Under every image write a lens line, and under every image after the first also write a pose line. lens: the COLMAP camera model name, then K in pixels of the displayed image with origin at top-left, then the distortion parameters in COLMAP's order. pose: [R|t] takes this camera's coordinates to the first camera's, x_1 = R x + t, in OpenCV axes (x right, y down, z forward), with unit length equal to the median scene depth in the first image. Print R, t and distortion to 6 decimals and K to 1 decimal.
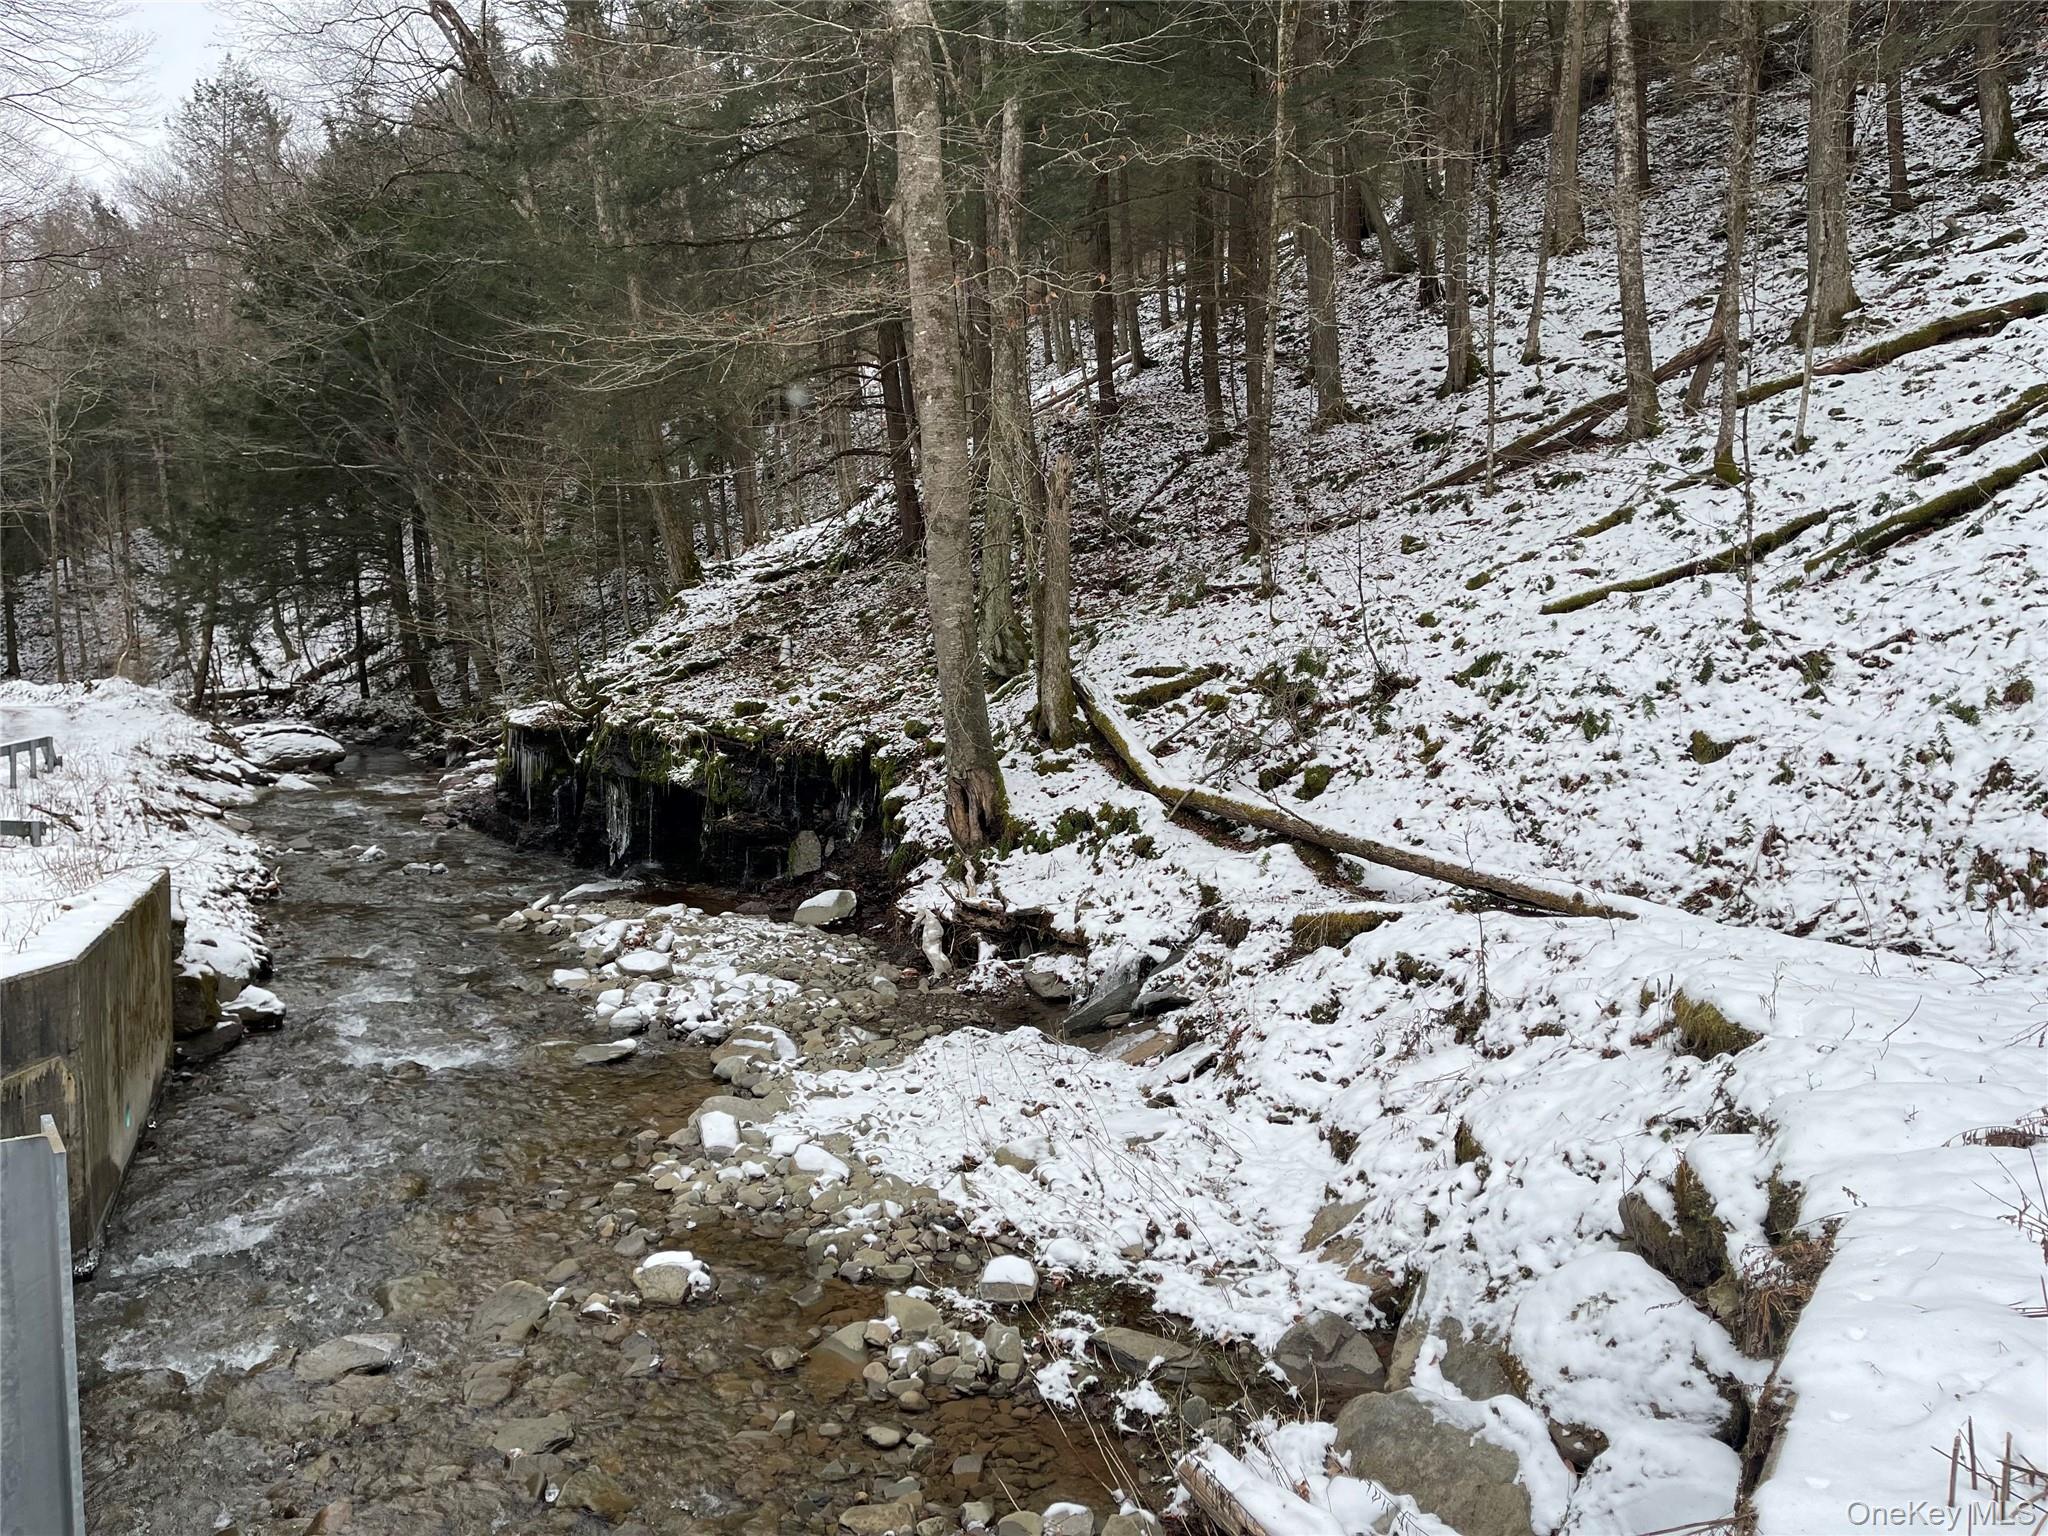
lens RADIAL K [[1526.7, 0, 1030.5], [0, 1526.7, 761.8], [0, 0, 1]] dist [0.074782, -0.095706]
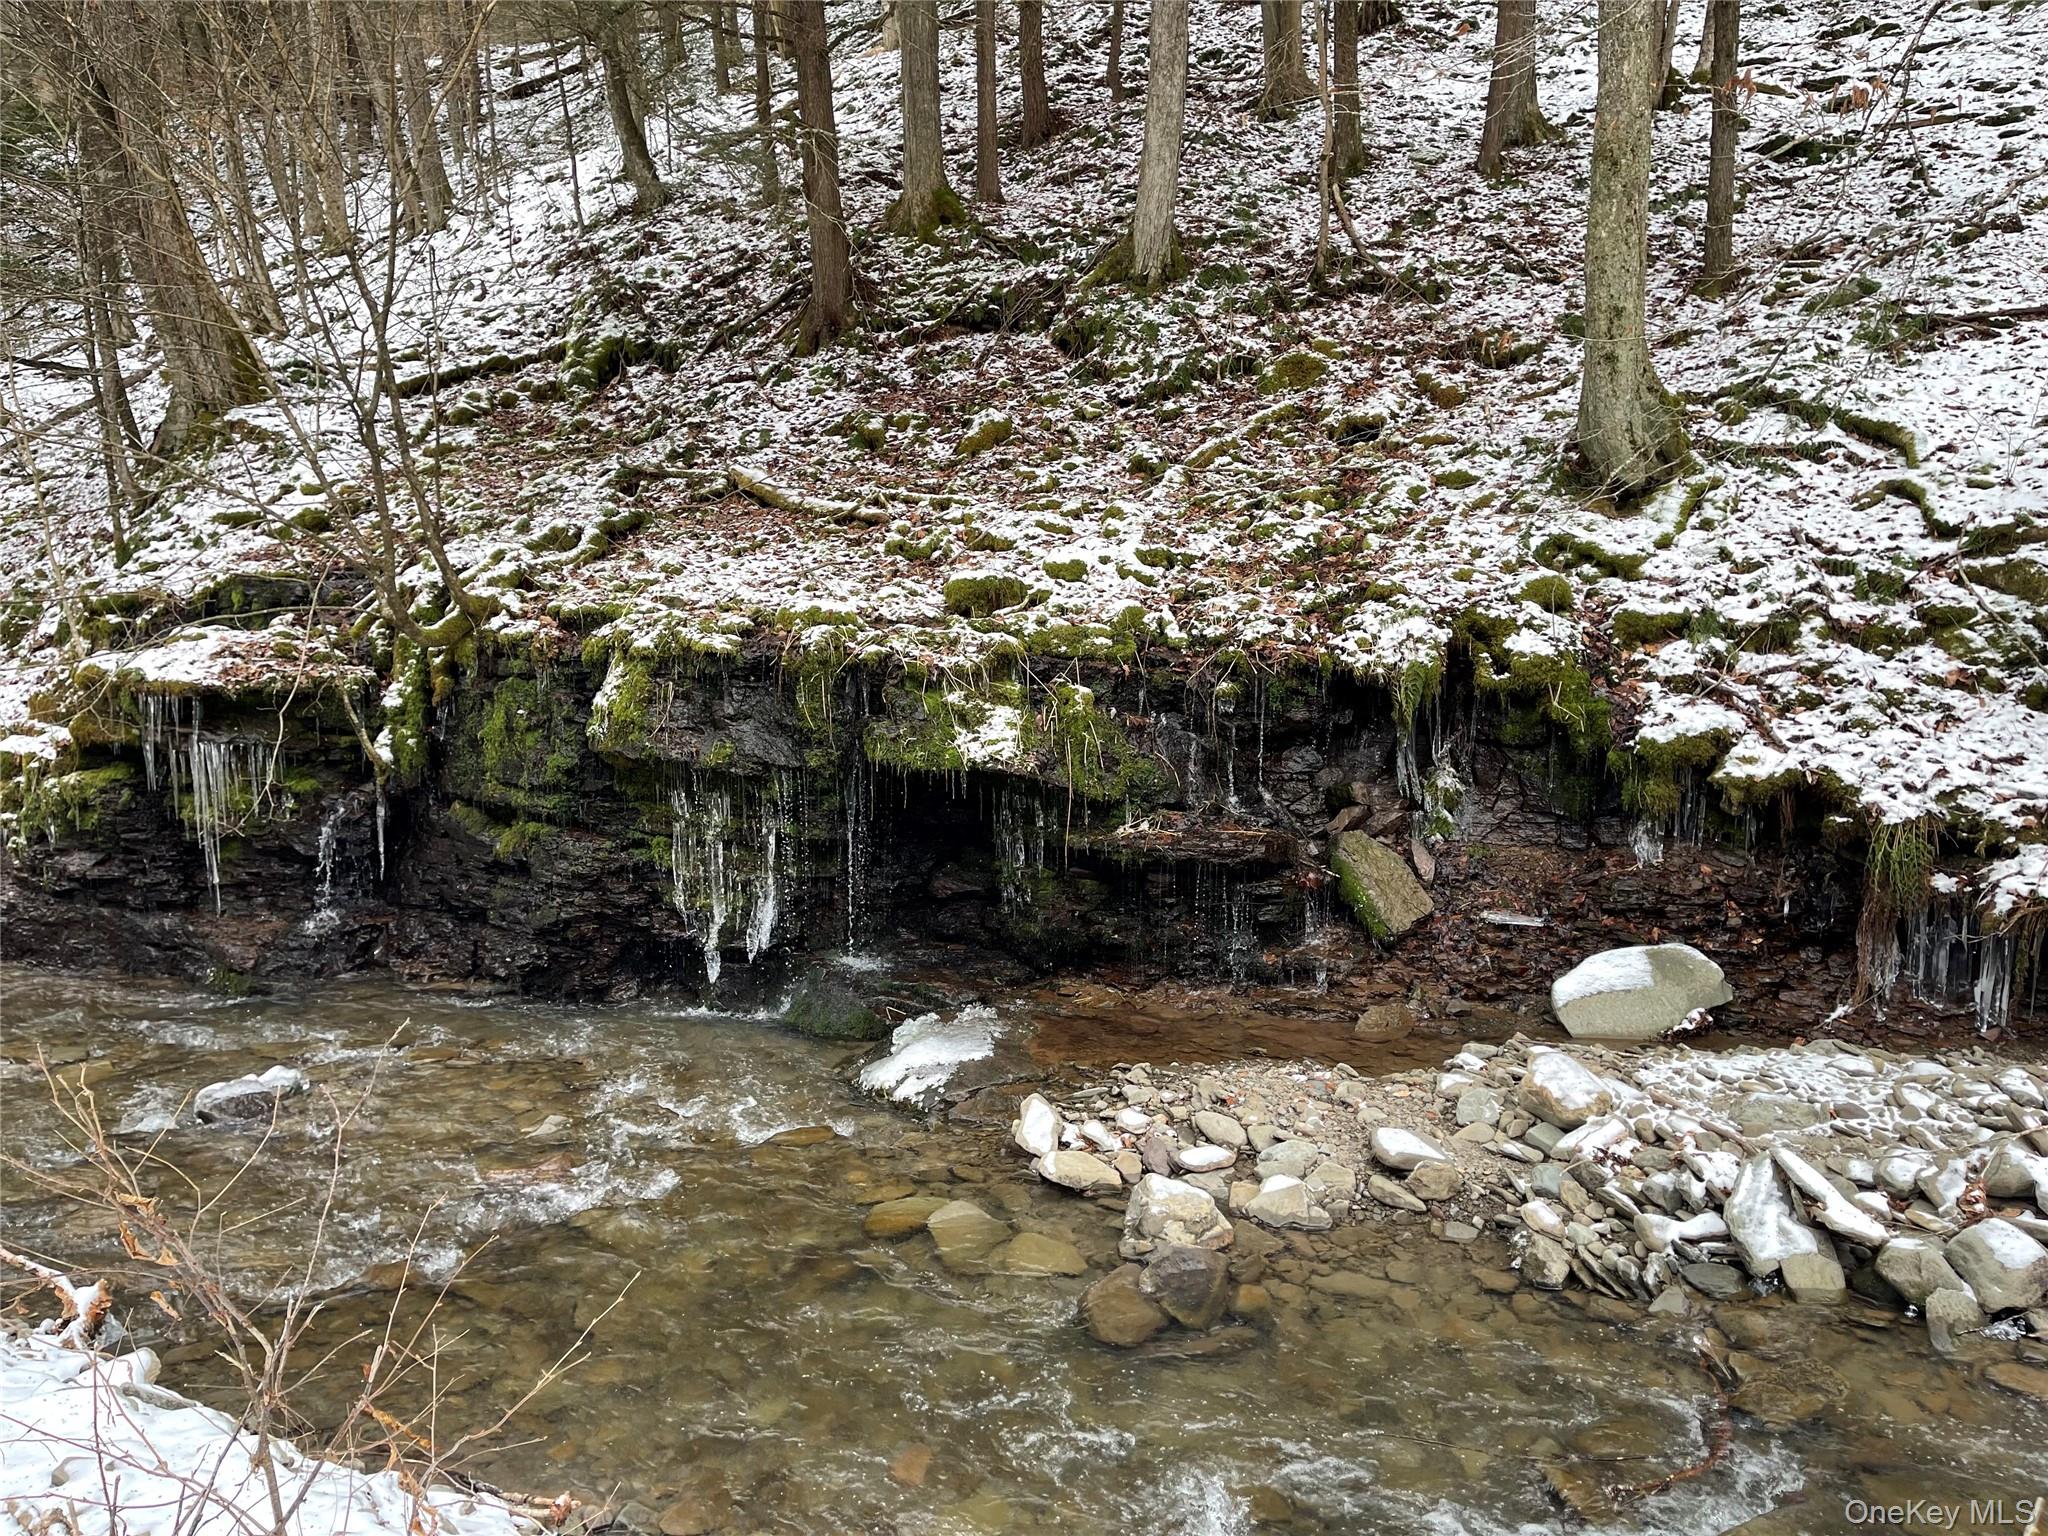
lens RADIAL K [[1526.7, 0, 1035.9], [0, 1526.7, 762.7], [0, 0, 1]] dist [0.074782, -0.095706]
pose [[0.811391, -0.109320, 0.574190, -0.464170], [0.085456, 0.993985, 0.068487, -0.014782], [-0.578223, -0.006502, 0.815853, 0.638977]]
